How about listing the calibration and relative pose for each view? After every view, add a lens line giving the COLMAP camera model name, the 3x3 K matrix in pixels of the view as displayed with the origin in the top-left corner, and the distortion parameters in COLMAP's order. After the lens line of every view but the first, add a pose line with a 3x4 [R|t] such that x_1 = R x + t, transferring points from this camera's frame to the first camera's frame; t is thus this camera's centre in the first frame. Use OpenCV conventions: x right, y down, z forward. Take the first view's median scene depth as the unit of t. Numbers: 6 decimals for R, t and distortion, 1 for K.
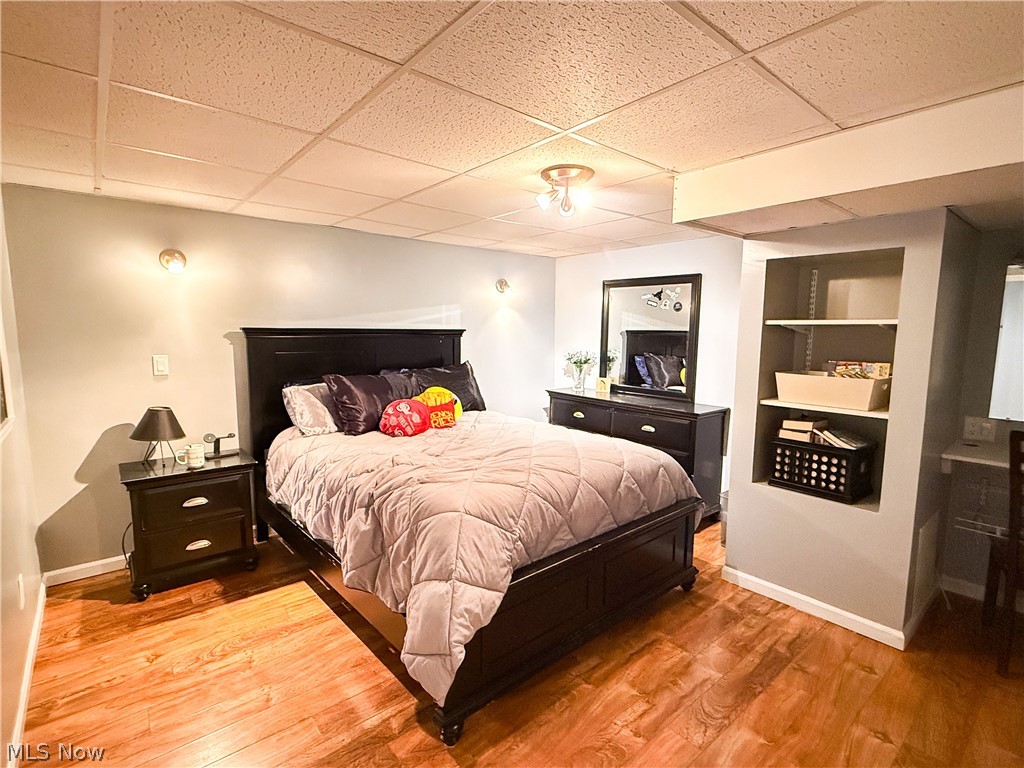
lens RADIAL K [[493.5, 0, 517.0], [0, 493.5, 389.8], [0, 0, 1]] dist [0.003096, 0.000182]
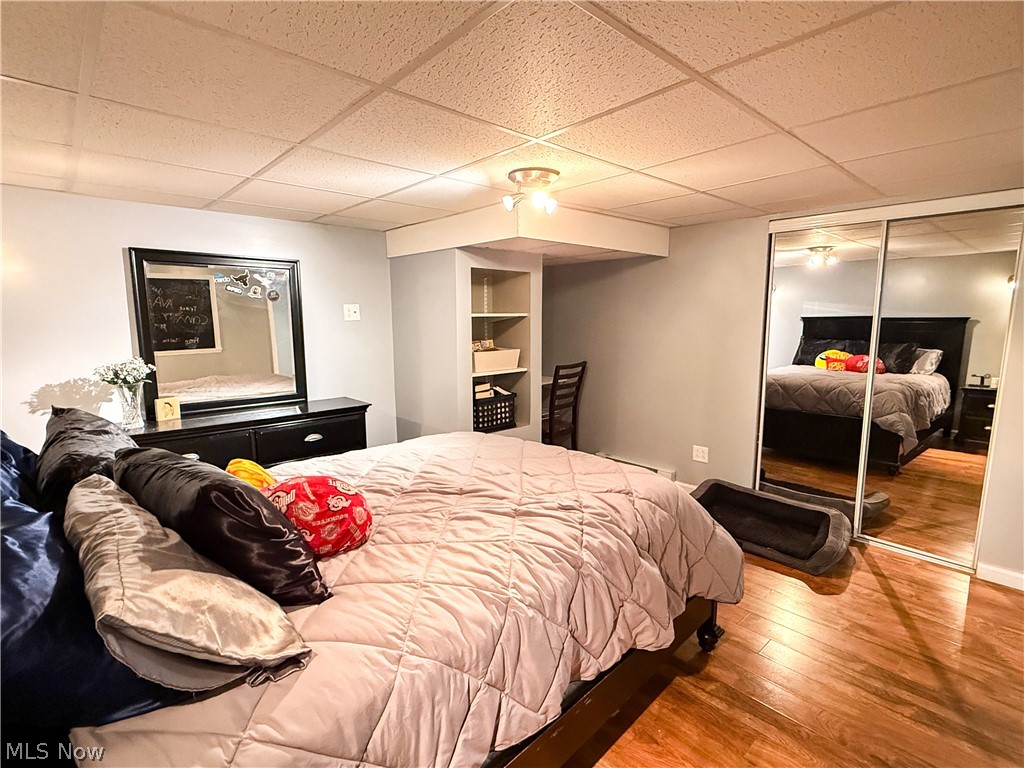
lens RADIAL K [[493.5, 0, 516.9], [0, 493.5, 379.3], [0, 0, 1]] dist [0.003096, 0.000182]
pose [[-0.046167, -0.138616, 0.989269, -0.868360], [0.127410, 0.981420, 0.143462, -0.147834], [-0.990775, 0.132666, -0.027649, 0.972645]]
